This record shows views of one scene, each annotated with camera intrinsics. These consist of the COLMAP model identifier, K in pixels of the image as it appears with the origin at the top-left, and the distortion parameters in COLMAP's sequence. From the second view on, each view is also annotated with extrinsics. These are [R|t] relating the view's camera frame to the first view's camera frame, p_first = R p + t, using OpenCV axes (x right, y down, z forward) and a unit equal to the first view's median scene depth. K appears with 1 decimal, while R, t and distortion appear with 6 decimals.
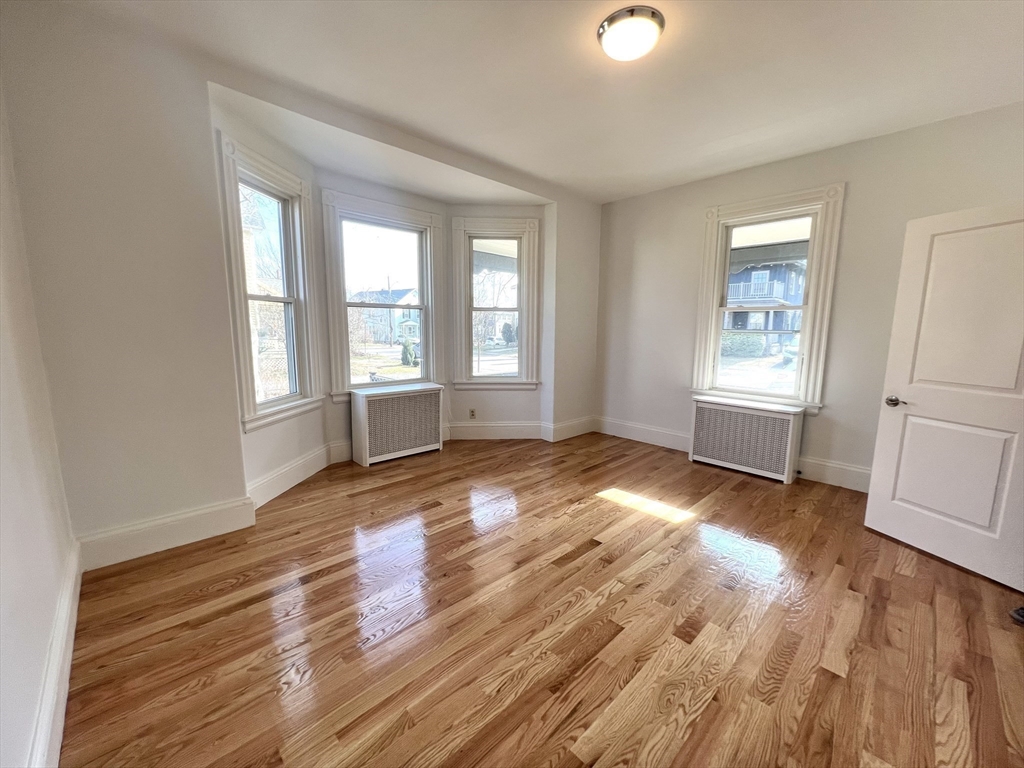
lens RADIAL K [[407.6, 0, 511.3], [0, 407.6, 383.9], [0, 0, 1]] dist [-0.001270, 0.000400]
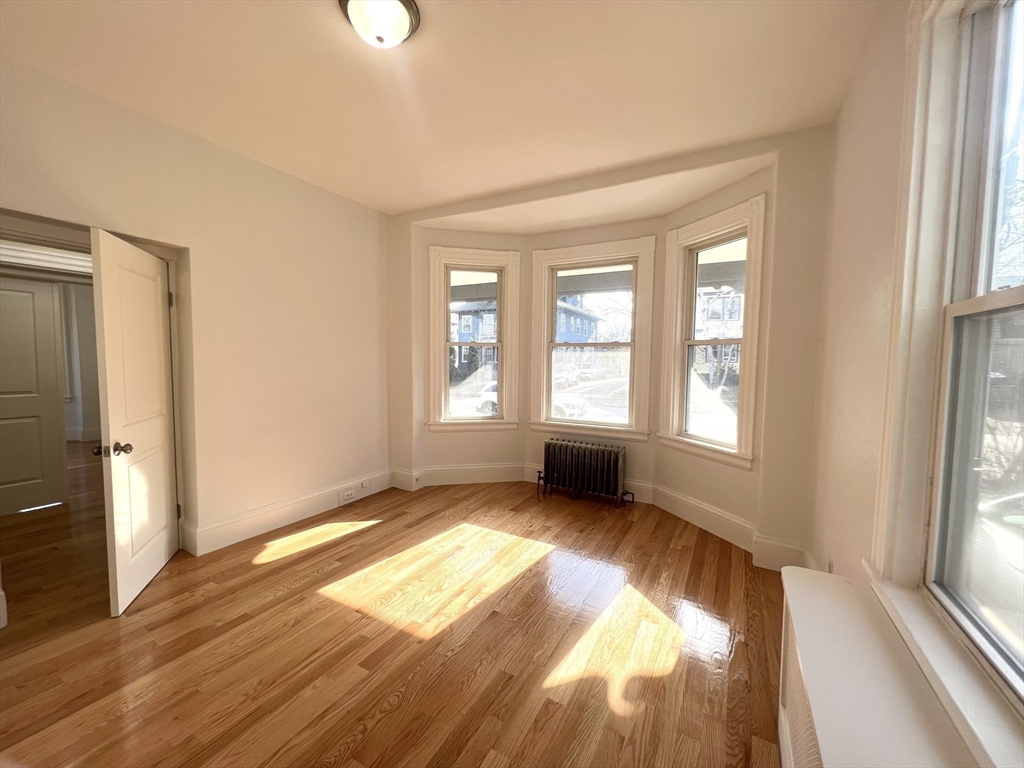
lens RADIAL K [[407.6, 0, 515.7], [0, 407.6, 382.2], [0, 0, 1]] dist [-0.001270, 0.000400]
pose [[0.317925, 0.043702, -0.947108, 0.656956], [-0.148577, 0.988892, -0.004245, -0.077122], [0.936402, 0.142068, 0.320886, 0.586793]]
